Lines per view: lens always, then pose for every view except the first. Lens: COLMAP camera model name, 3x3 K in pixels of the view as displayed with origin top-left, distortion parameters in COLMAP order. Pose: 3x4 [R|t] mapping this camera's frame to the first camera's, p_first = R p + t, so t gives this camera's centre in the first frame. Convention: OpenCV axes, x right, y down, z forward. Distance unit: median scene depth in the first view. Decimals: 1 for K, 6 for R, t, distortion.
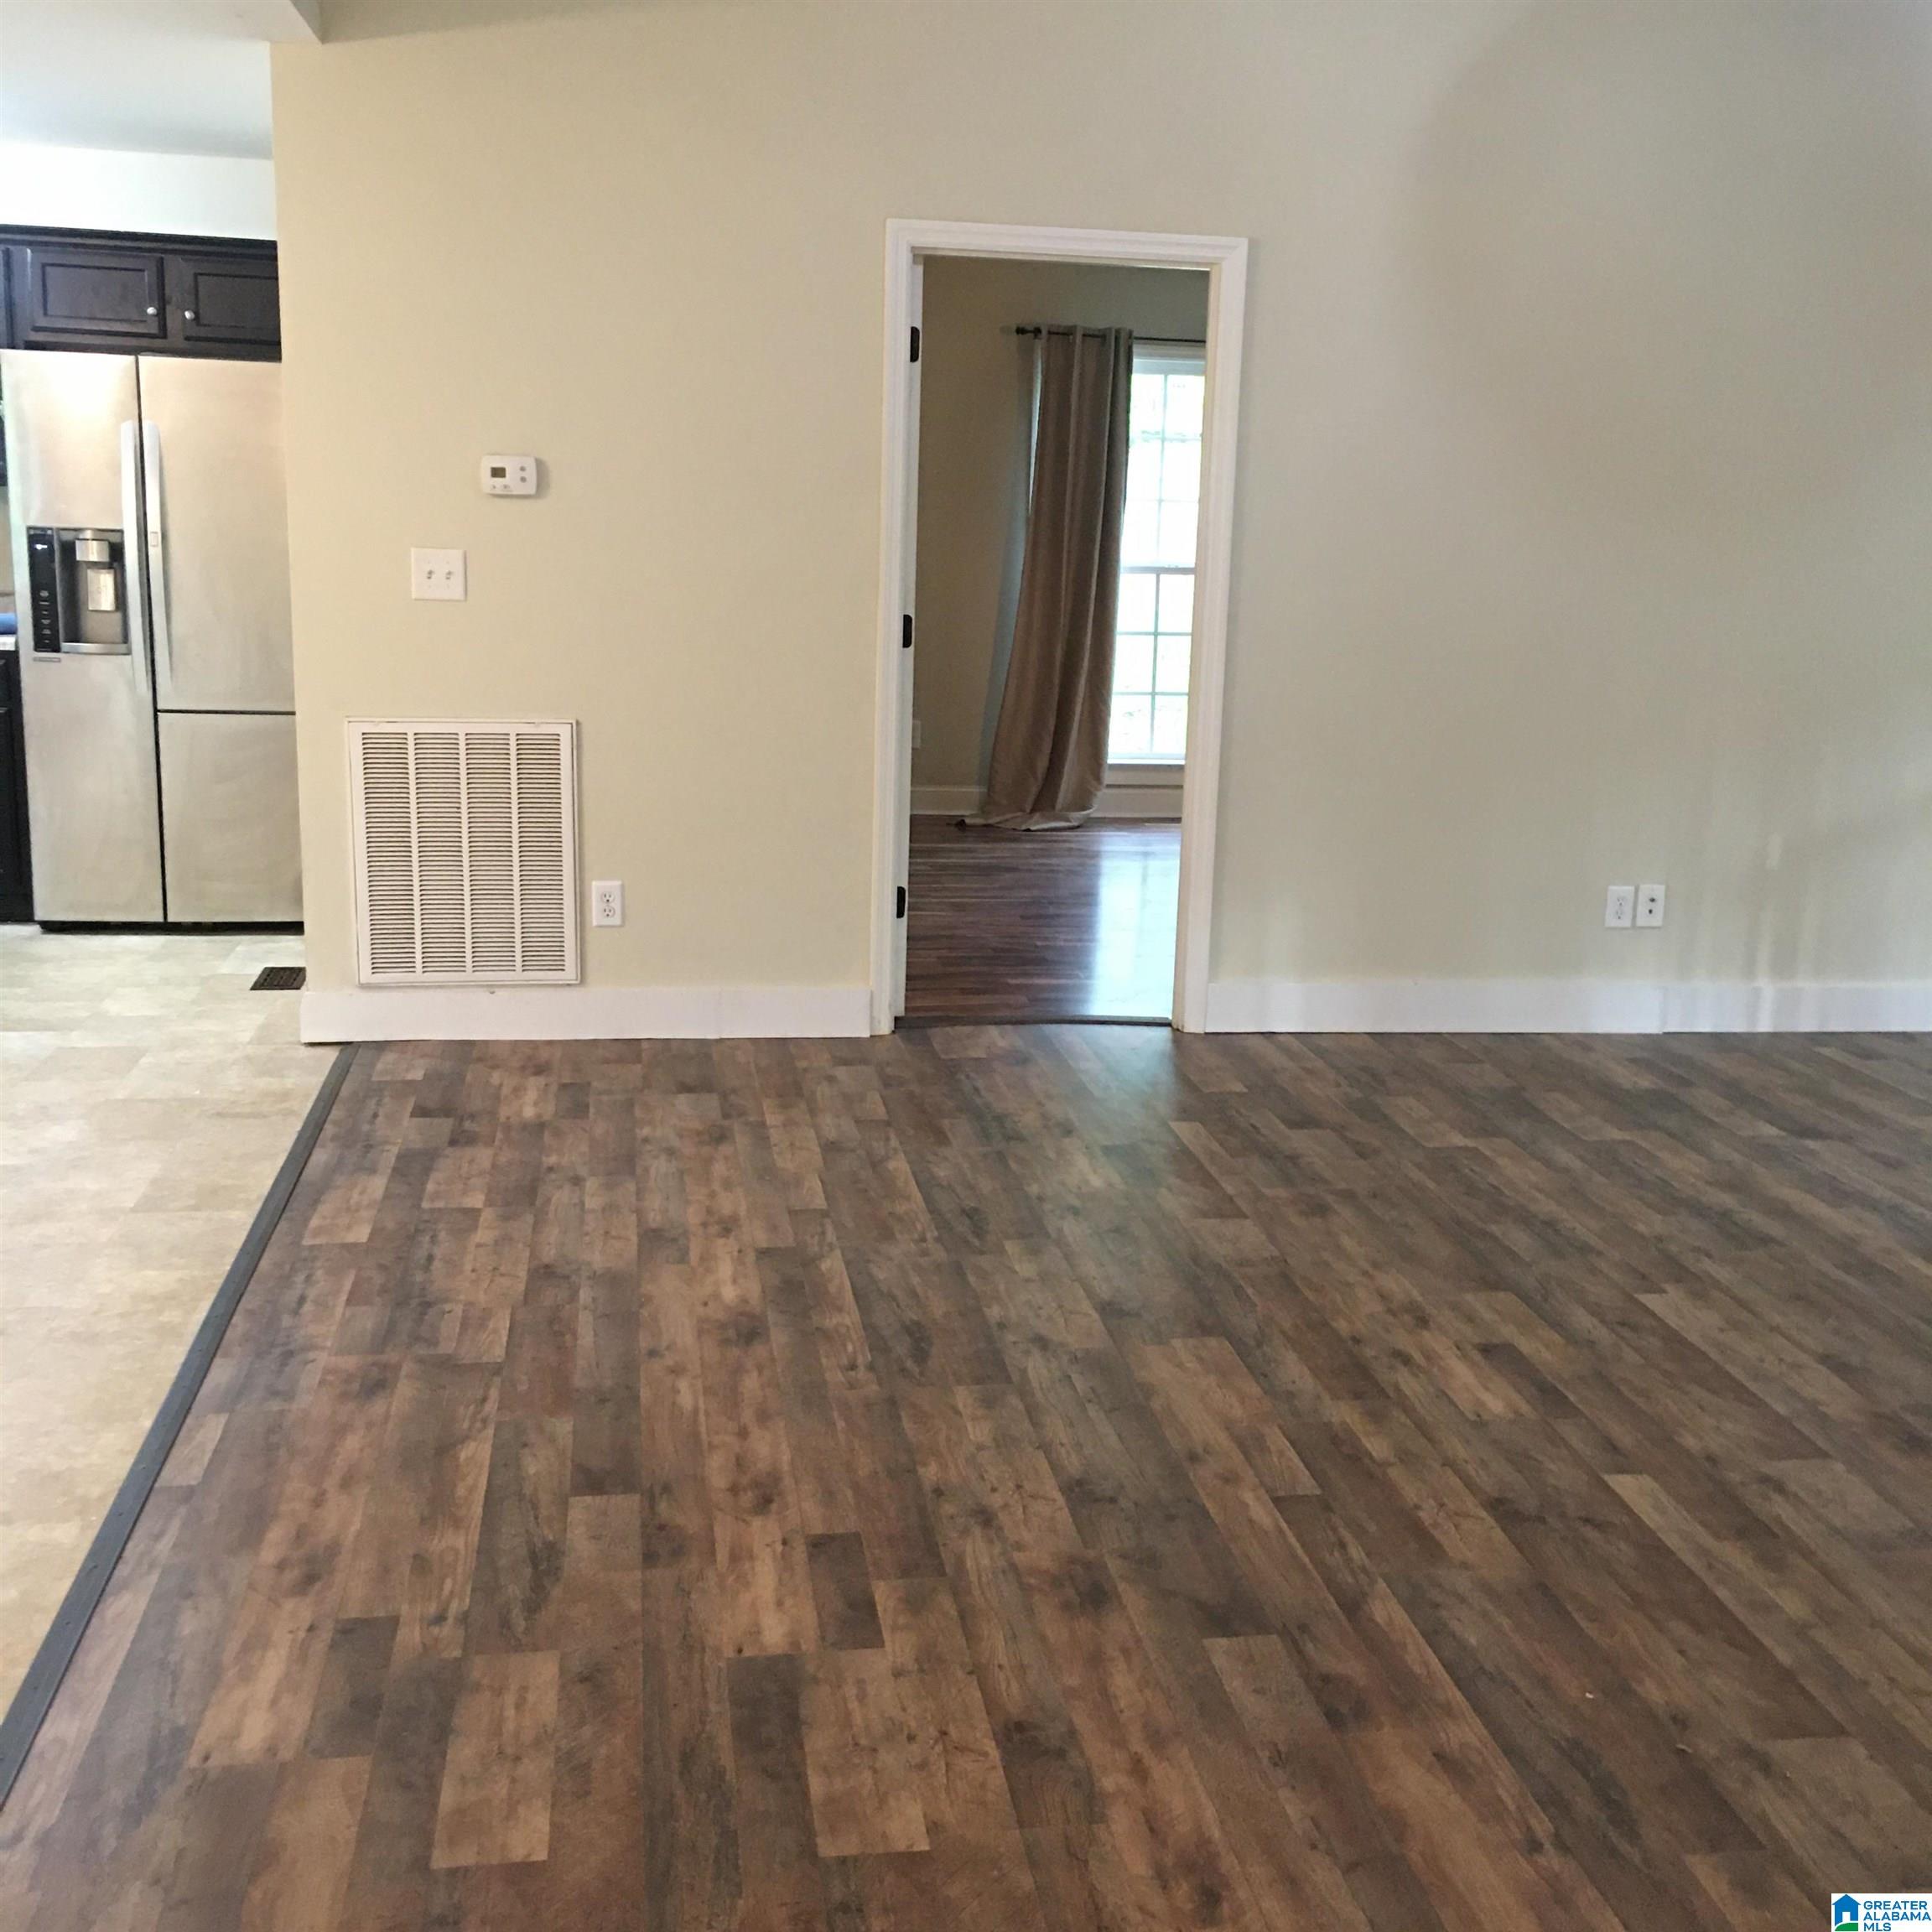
lens RADIAL K [[2168.7, 0, 1003.7], [0, 2168.7, 955.2], [0, 0, 1]] dist [0.035497, 0.000000]
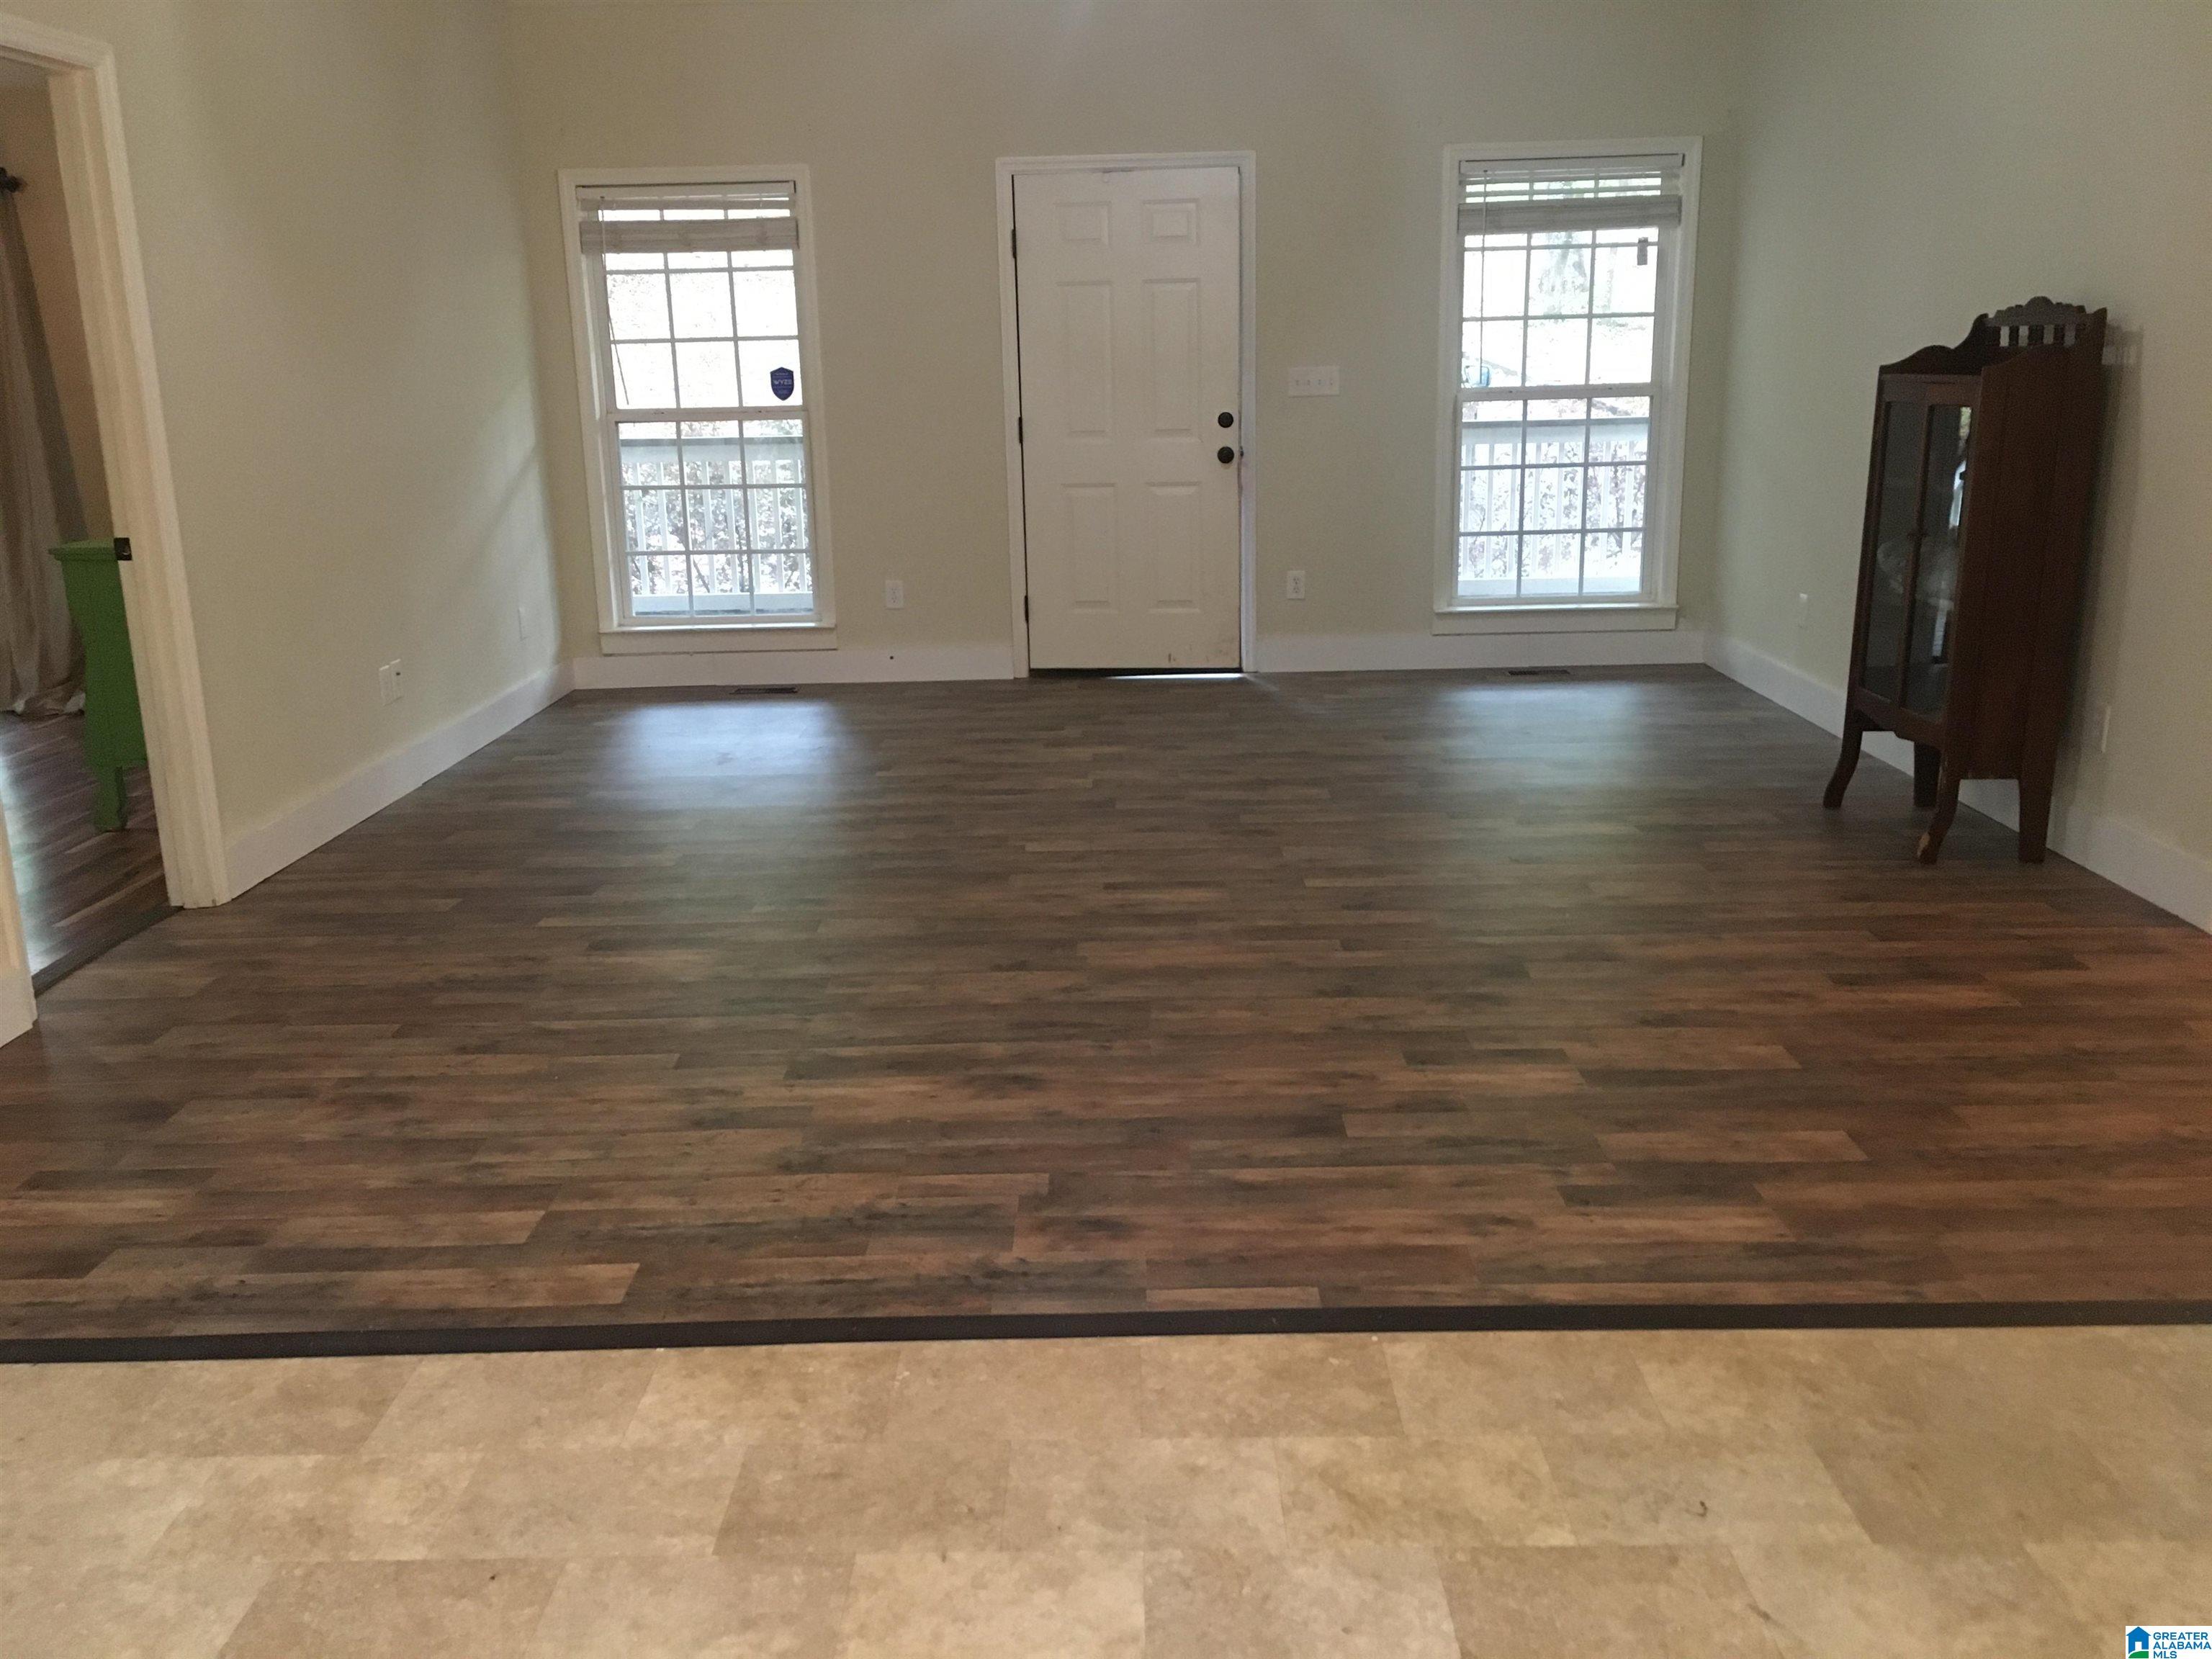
lens RADIAL K [[1863.0, 0, 1101.8], [0, 1863.0, 786.4], [0, 0, 1]] dist [0.064210, -0.091712]
pose [[0.180932, -0.264155, 0.947357, -0.771644], [0.232964, 0.947352, 0.219661, -0.131518], [-0.955506, 0.180956, 0.232945, 0.566042]]
